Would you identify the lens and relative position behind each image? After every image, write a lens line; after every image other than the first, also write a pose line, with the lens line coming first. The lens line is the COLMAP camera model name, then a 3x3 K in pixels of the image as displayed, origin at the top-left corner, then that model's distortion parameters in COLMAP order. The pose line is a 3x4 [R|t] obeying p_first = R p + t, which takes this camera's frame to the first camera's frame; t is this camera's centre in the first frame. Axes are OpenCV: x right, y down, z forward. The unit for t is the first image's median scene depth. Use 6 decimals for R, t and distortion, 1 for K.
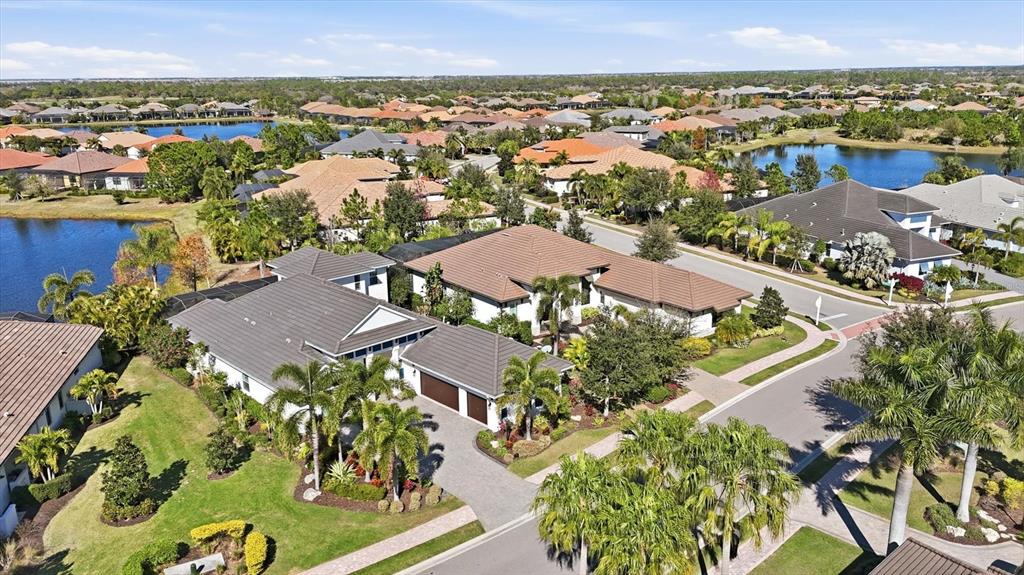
lens RADIAL K [[750.6, 0, 509.9], [0, 750.6, 280.3], [0, 0, 1]] dist [0.070636, -0.075748]
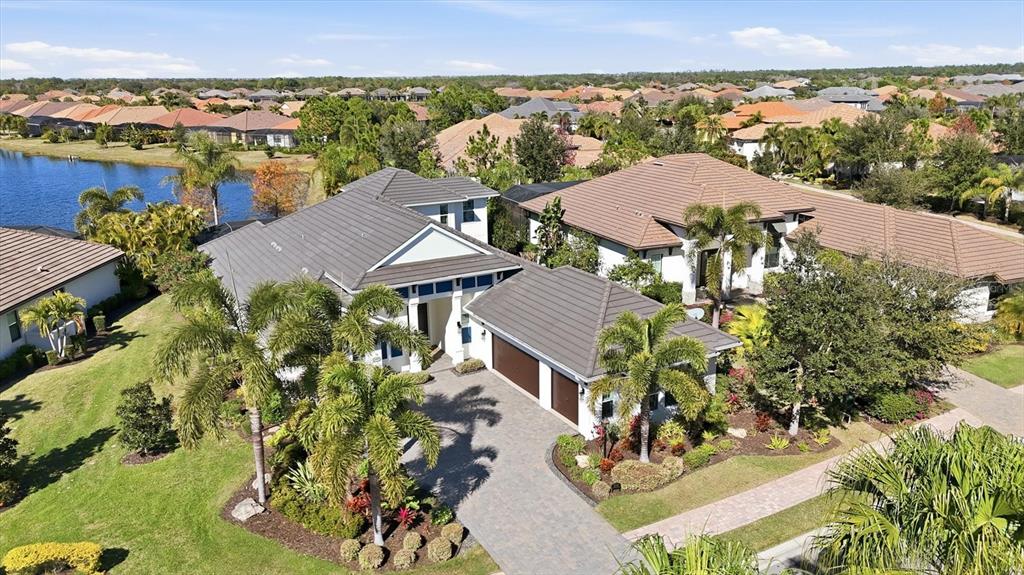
lens RADIAL K [[750.6, 0, 507.9], [0, 750.6, 284.8], [0, 0, 1]] dist [0.070636, -0.075748]
pose [[0.969036, 0.065944, -0.237952, 0.042106], [-0.063975, 0.997823, 0.015997, 0.063010], [0.238489, -0.000279, 0.971145, 0.344839]]
